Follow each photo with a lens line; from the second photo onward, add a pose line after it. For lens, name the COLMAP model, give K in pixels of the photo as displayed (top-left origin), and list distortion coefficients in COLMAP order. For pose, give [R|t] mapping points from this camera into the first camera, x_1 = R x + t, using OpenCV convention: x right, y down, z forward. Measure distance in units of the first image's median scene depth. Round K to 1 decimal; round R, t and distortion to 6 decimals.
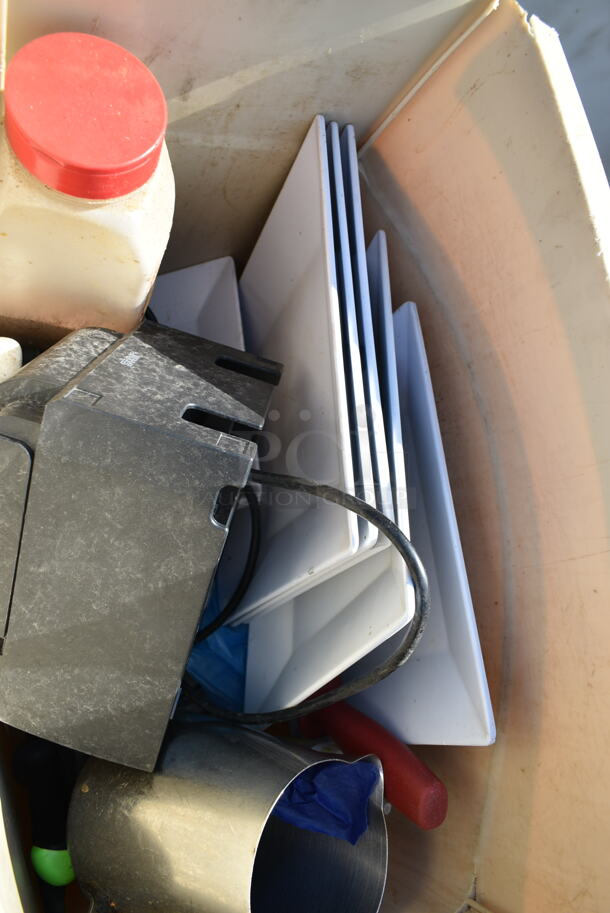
lens RADIAL K [[706.6, 0, 309.1], [0, 706.6, 462.4], [0, 0, 1]] dist [-0.015124, 0.010828]
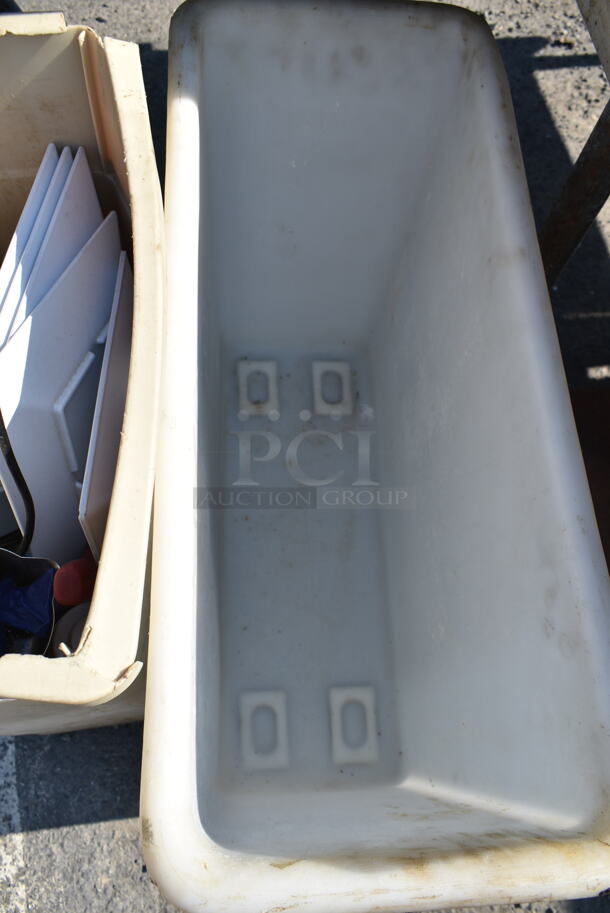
lens RADIAL K [[706.6, 0, 305.8], [0, 706.6, 459.8], [0, 0, 1]] dist [-0.015124, 0.010828]
pose [[0.940377, -0.101106, -0.324760, 1.107498], [0.031256, 0.976446, -0.213487, 0.595599], [0.338695, 0.190608, 0.921387, -0.093318]]
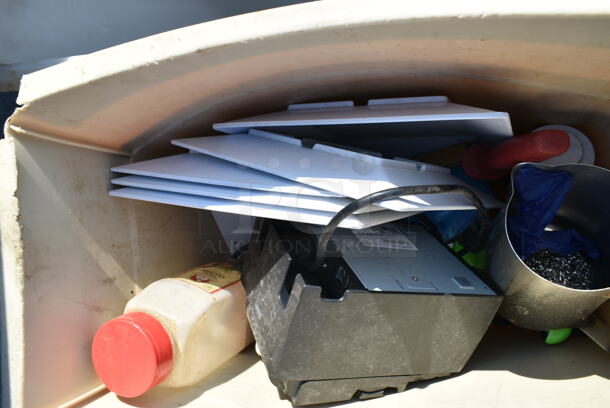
lens RADIAL K [[472.1, 0, 308.5], [0, 472.1, 204.6], [0, 0, 1]] dist [-0.015124, 0.010828]
pose [[-0.034794, -0.910776, -0.411431, 0.503147], [0.993558, 0.012904, -0.112588, 0.117234], [0.107851, -0.412698, 0.904460, 0.040934]]
